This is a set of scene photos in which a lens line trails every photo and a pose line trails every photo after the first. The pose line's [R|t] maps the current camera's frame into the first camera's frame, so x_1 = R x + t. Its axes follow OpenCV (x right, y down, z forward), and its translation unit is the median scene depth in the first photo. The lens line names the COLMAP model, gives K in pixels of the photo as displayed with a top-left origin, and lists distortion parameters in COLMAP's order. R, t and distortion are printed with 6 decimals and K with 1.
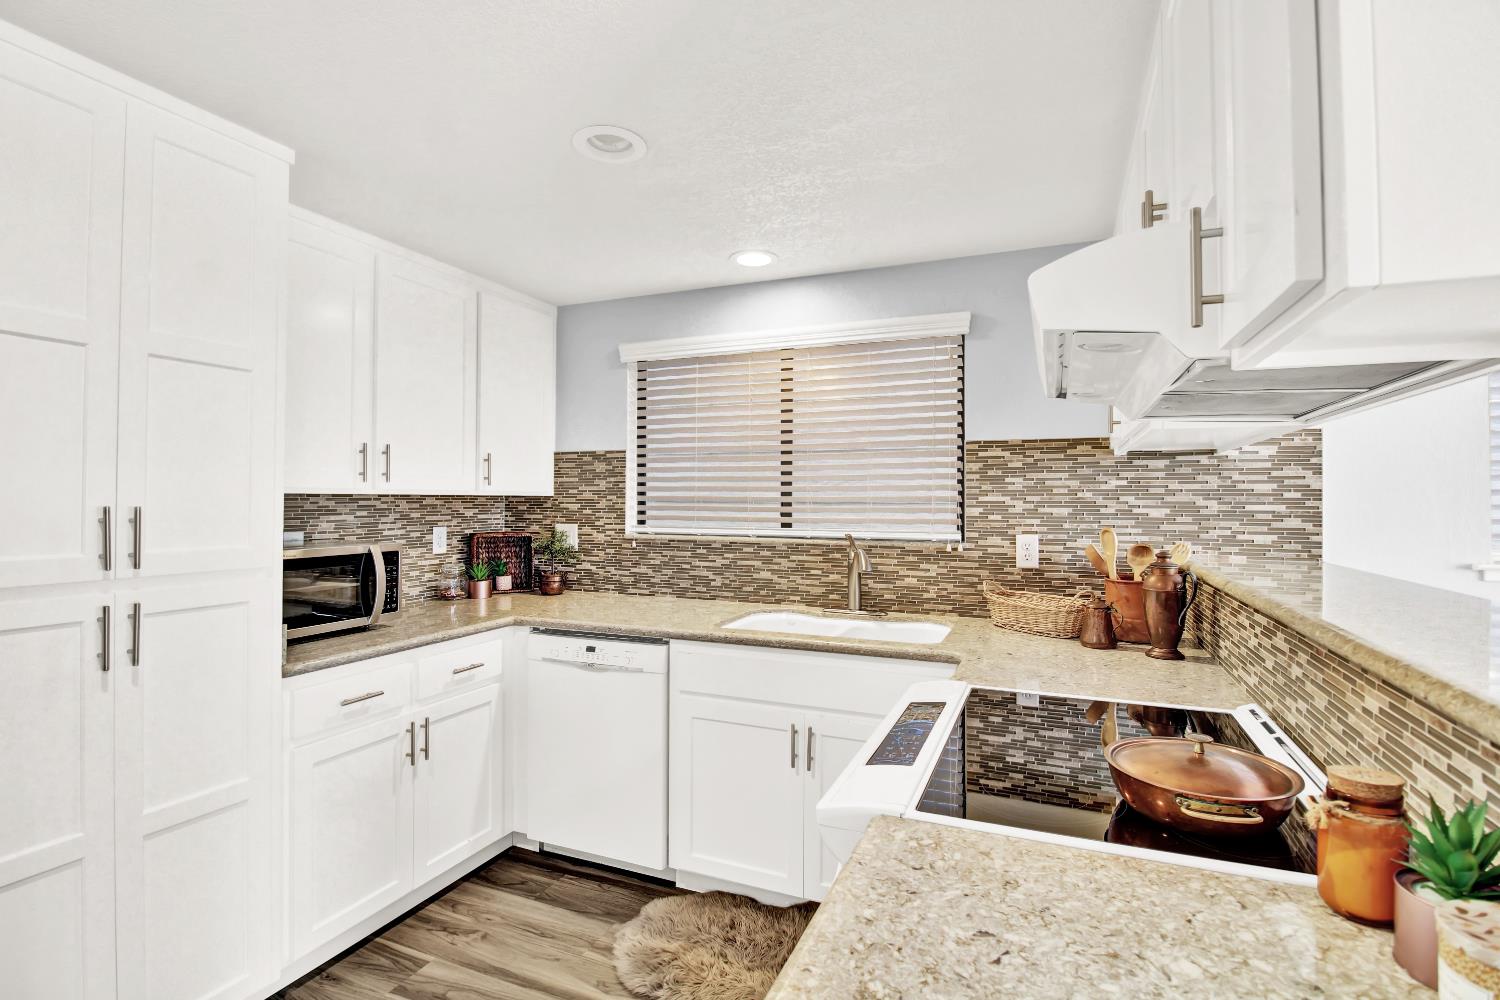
lens RADIAL K [[701.6, 0, 762.0], [0, 701.6, 492.3], [0, 0, 1]] dist [0.002348, -0.015754]
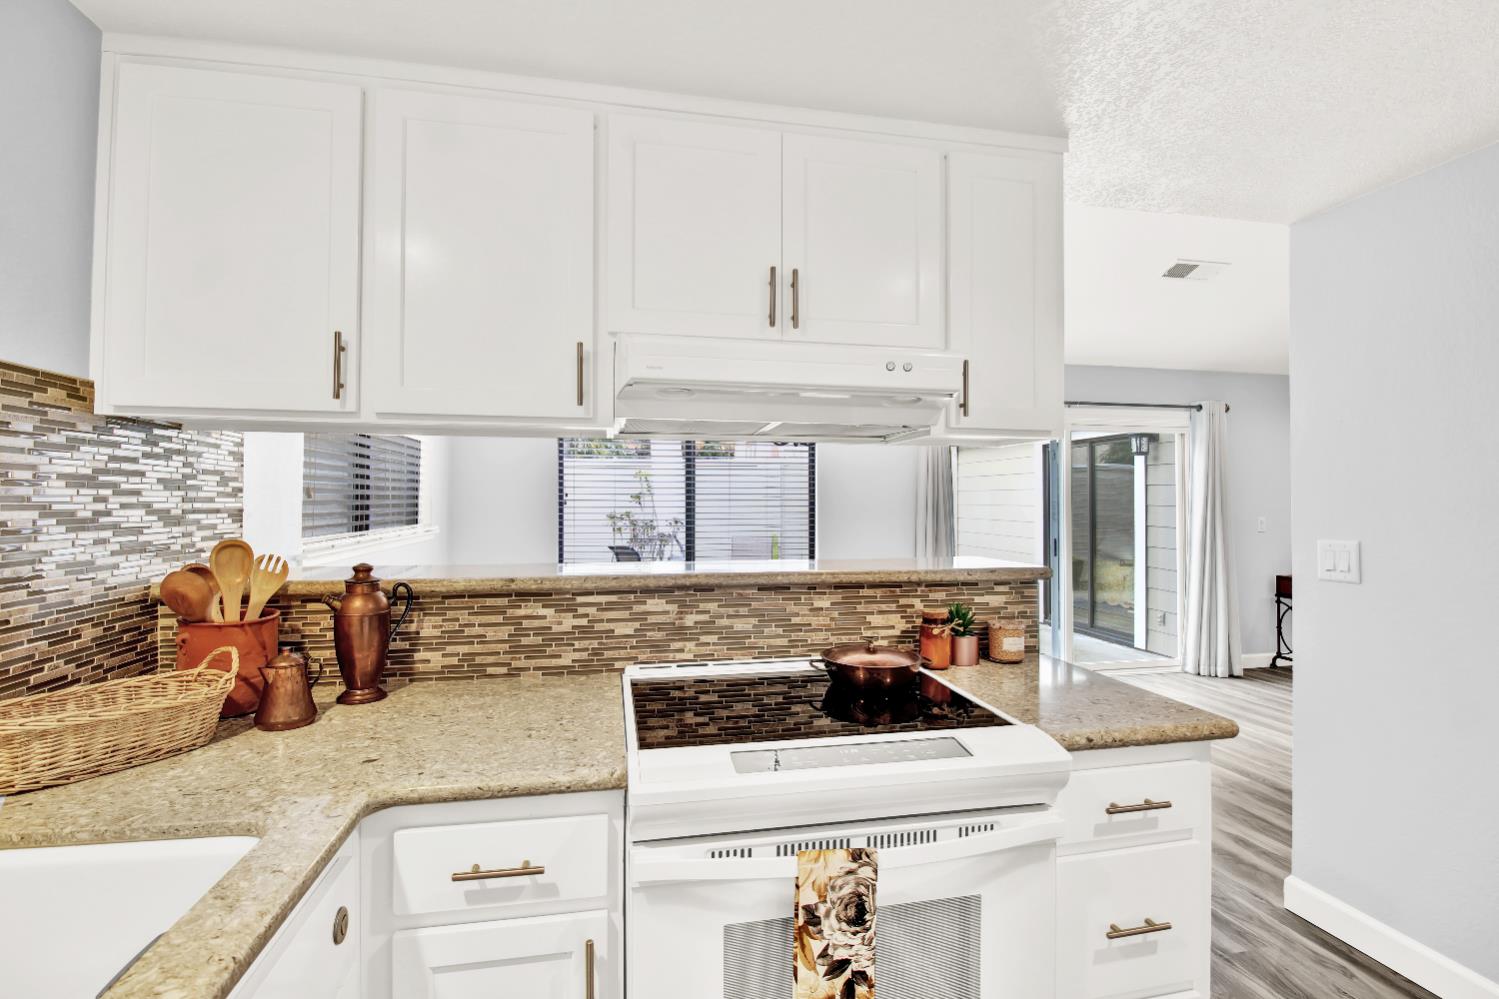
lens RADIAL K [[713.1, 0, 753.9], [0, 713.1, 490.6], [0, 0, 1]] dist [-0.001146, -0.013101]
pose [[-0.564111, 0.007294, 0.825666, -0.217558], [-0.014118, 0.999730, -0.018478, 0.008866], [-0.825578, -0.022080, -0.563856, 0.745517]]
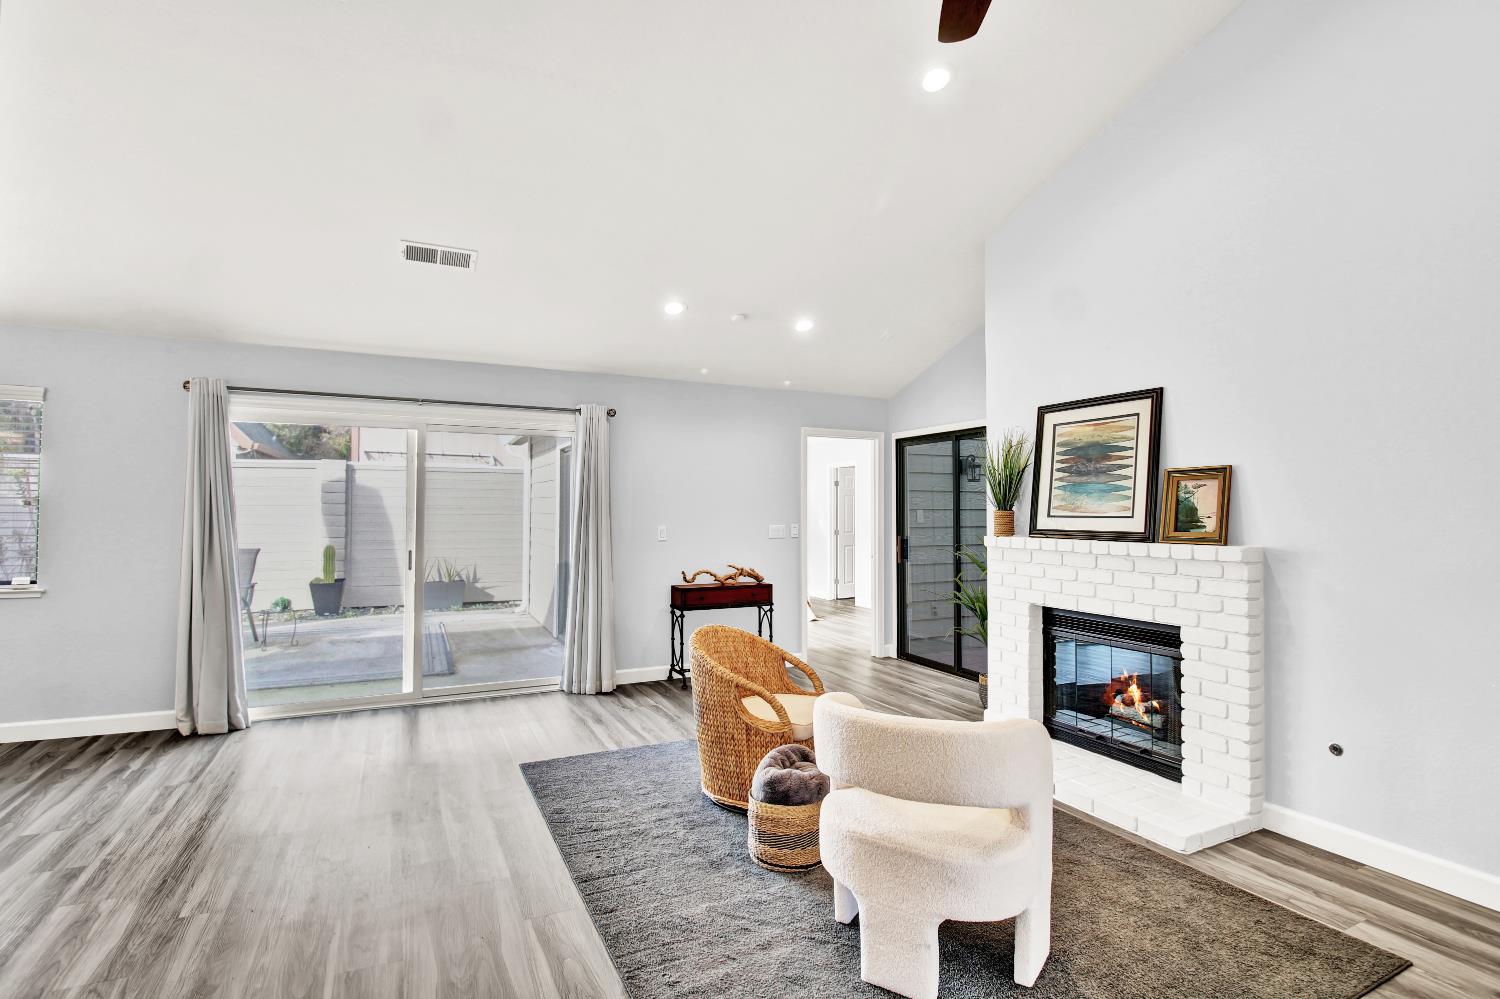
lens RADIAL K [[713.6, 0, 754.4], [0, 713.6, 490.6], [0, 0, 1]] dist [-0.001146, -0.013101]
pose [[-0.745060, 0.011655, 0.666895, -0.874093], [-0.016536, 0.999217, -0.035937, -0.004656], [-0.666792, -0.037803, -0.744284, -0.274280]]
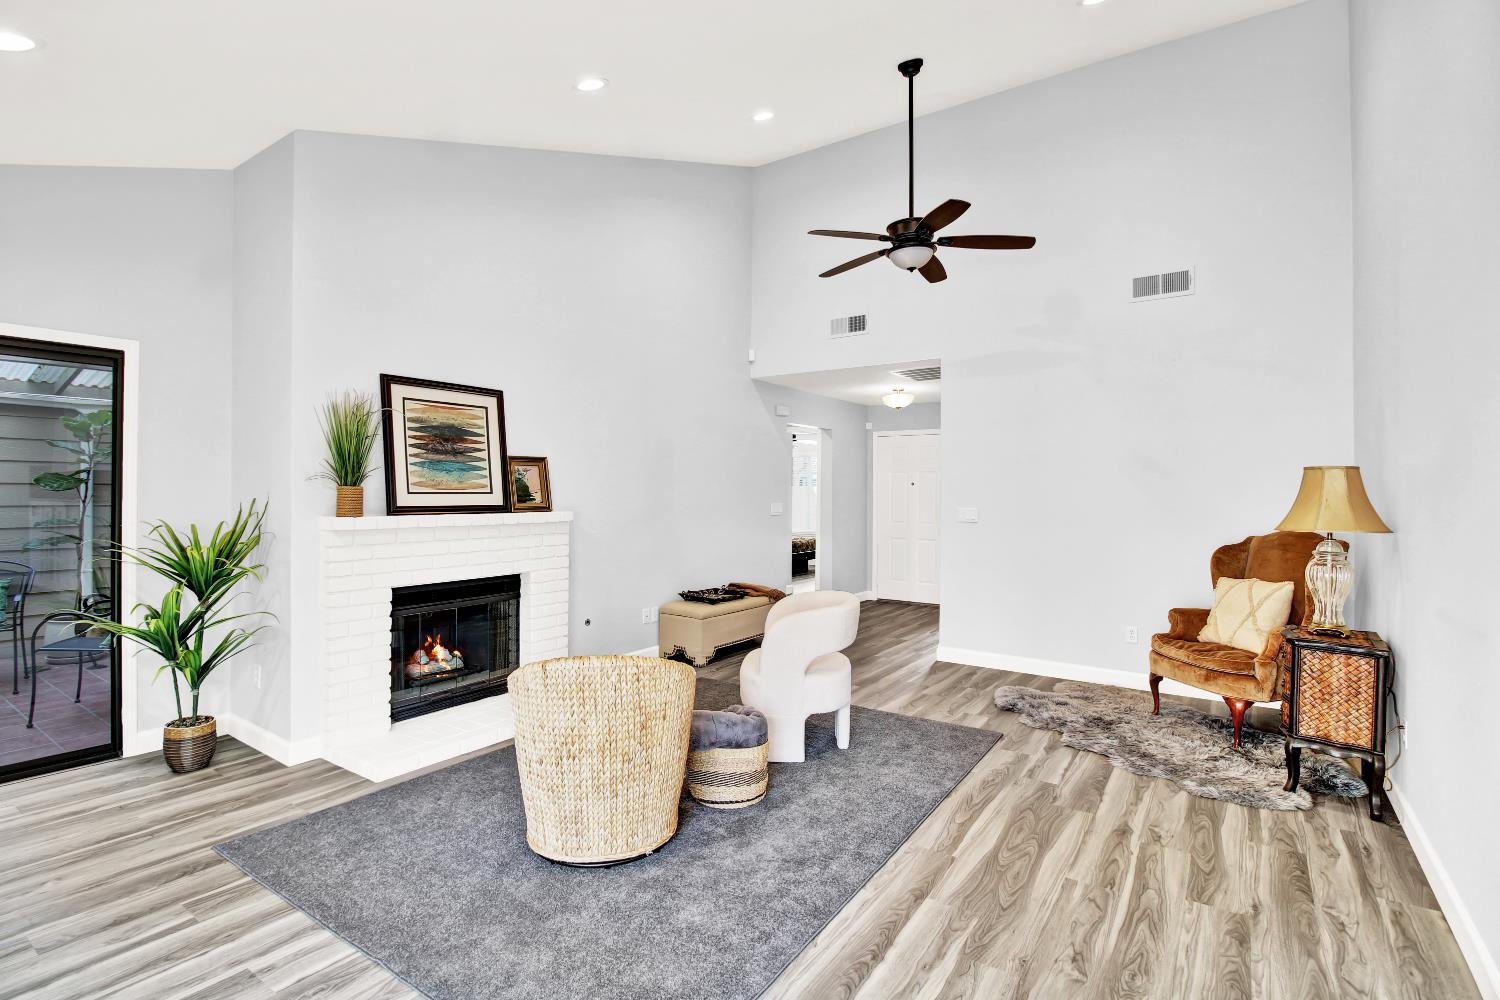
lens RADIAL K [[713.6, 0, 754.4], [0, 713.6, 491.1], [0, 0, 1]] dist [-0.001146, -0.013101]
pose [[-0.211575, -0.004349, -0.977352, 0.819778], [0.006155, 0.999964, -0.005782, -0.005684], [0.977342, -0.007239, -0.211541, -0.778740]]
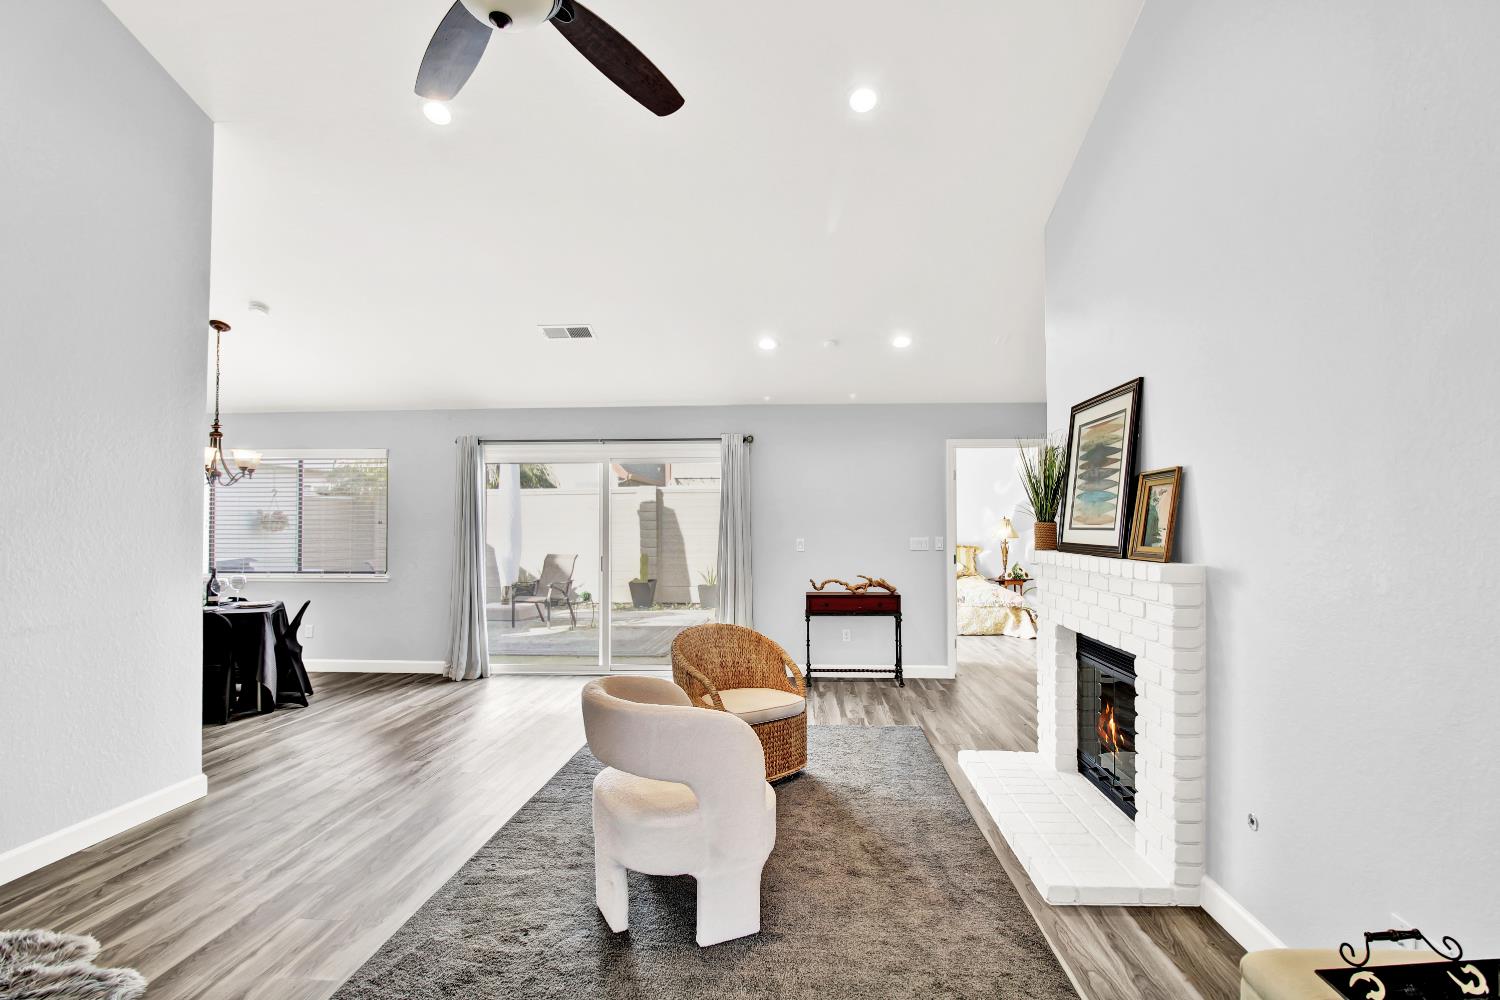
lens RADIAL K [[698.1, 0, 773.8], [0, 698.1, 515.8], [0, 0, 1]] dist [0.000117, -0.013081]
pose [[-0.331811, 0.008143, 0.943311, -1.362026], [-0.011733, 0.999850, -0.012758, -0.014305], [-0.943273, -0.015301, -0.331665, -0.801652]]
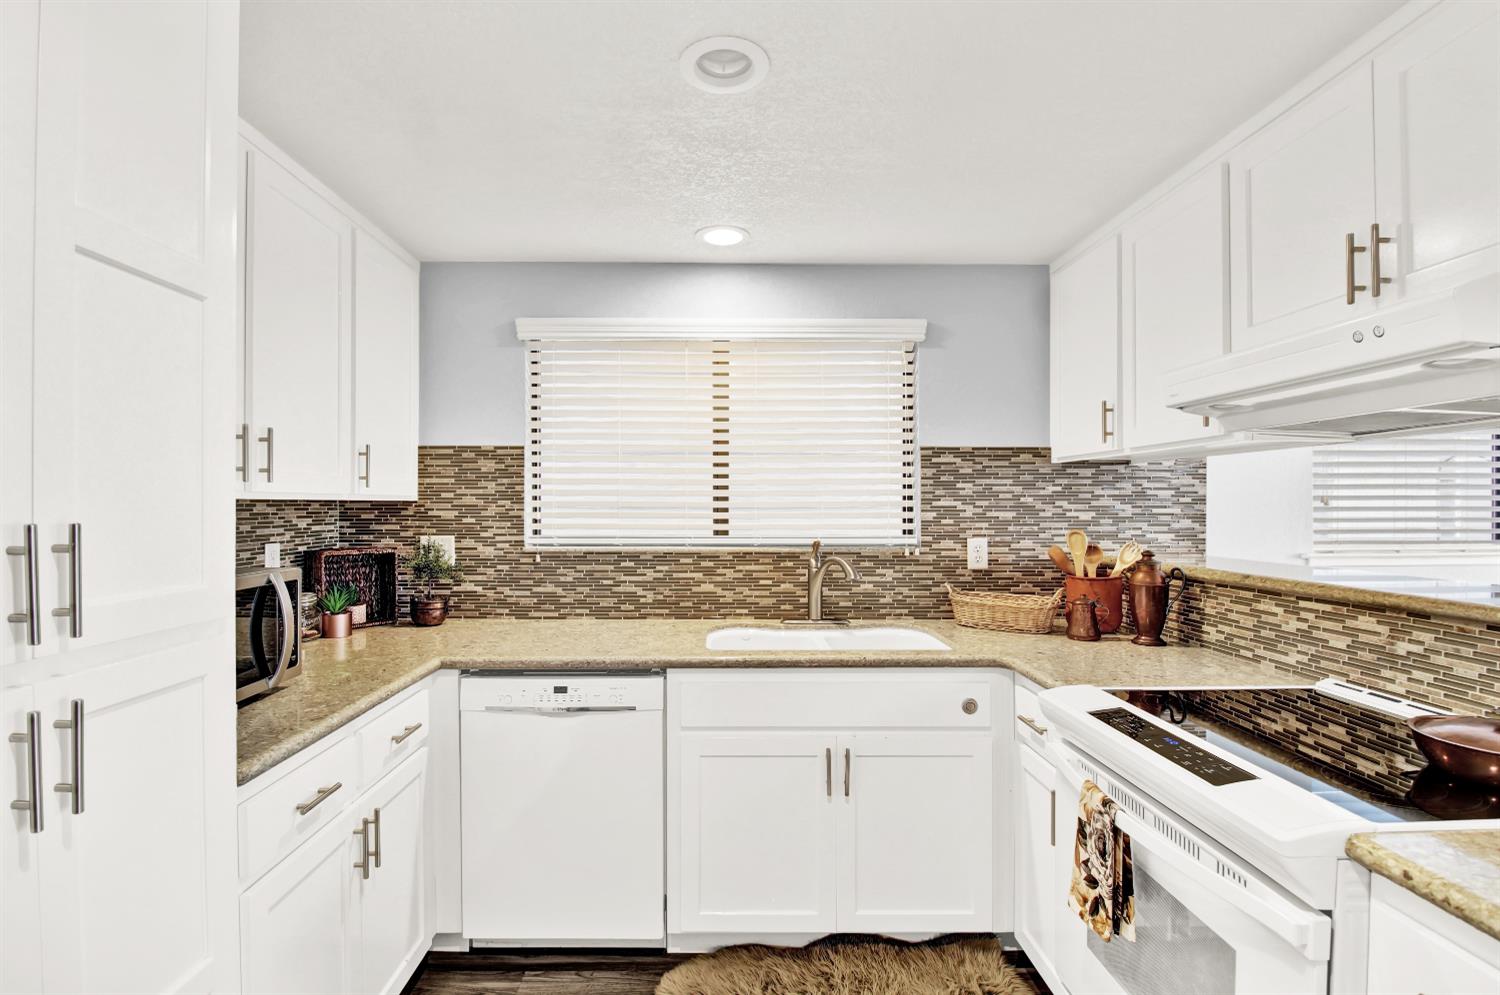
lens RADIAL K [[705.3, 0, 724.0], [0, 705.3, 507.6], [0, 0, 1]] dist [-0.003789, -0.000748]
pose [[0.921872, -0.004151, 0.387473, -0.334523], [-0.001630, 0.999892, 0.014591, 0.000497], [-0.387492, -0.014083, 0.921766, 0.153785]]
